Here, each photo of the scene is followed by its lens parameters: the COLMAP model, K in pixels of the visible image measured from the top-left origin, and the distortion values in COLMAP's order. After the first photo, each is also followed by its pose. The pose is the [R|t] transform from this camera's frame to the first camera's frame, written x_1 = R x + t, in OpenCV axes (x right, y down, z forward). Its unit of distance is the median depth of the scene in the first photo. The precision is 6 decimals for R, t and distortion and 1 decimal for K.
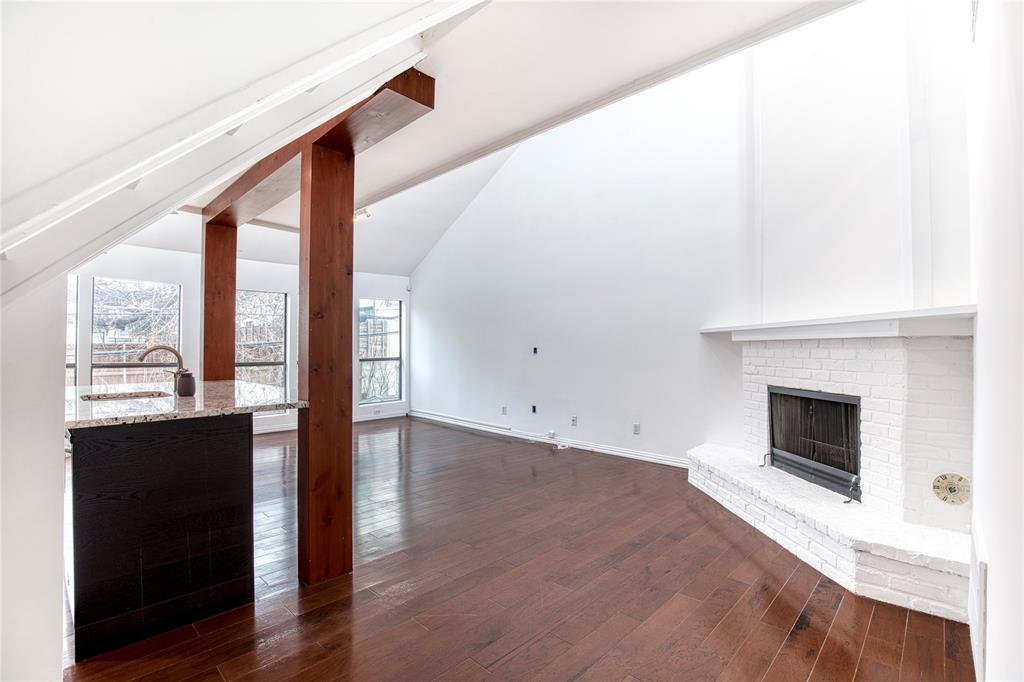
lens RADIAL K [[465.2, 0, 512.0], [0, 465.2, 341.0], [0, 0, 1]] dist [-0.000164, 0.000344]
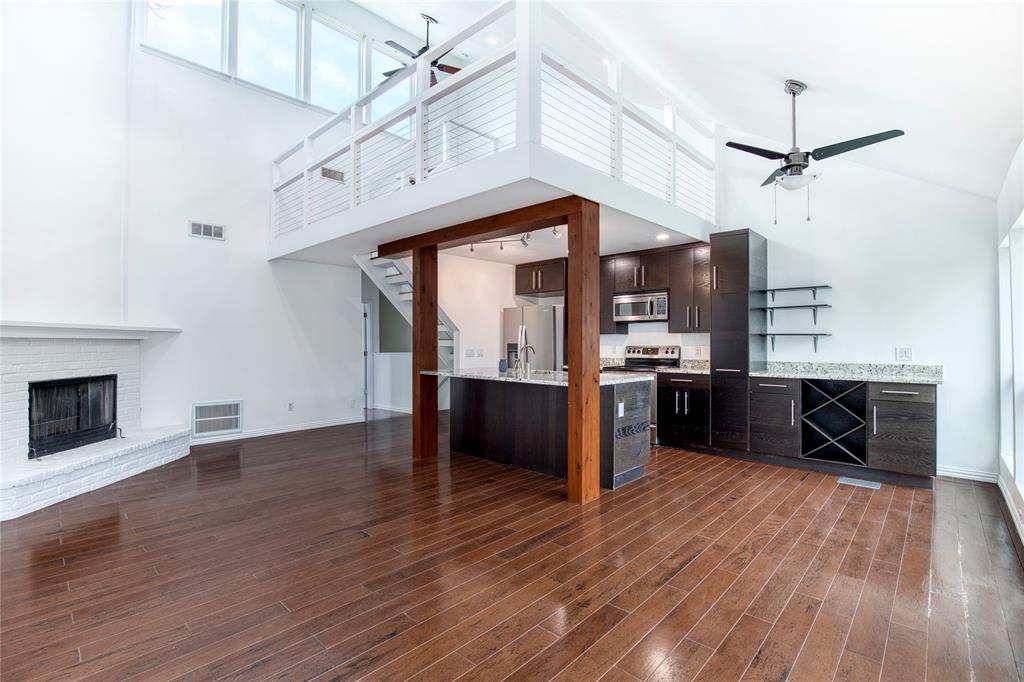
lens RADIAL K [[468.7, 0, 513.3], [0, 468.7, 342.0], [0, 0, 1]] dist [-0.028007, 0.001160]
pose [[-0.999998, -0.002164, 0.000032, -0.531123], [-0.002164, 0.999823, -0.018674, 0.024715], [0.000009, -0.018674, -0.999826, 2.073600]]
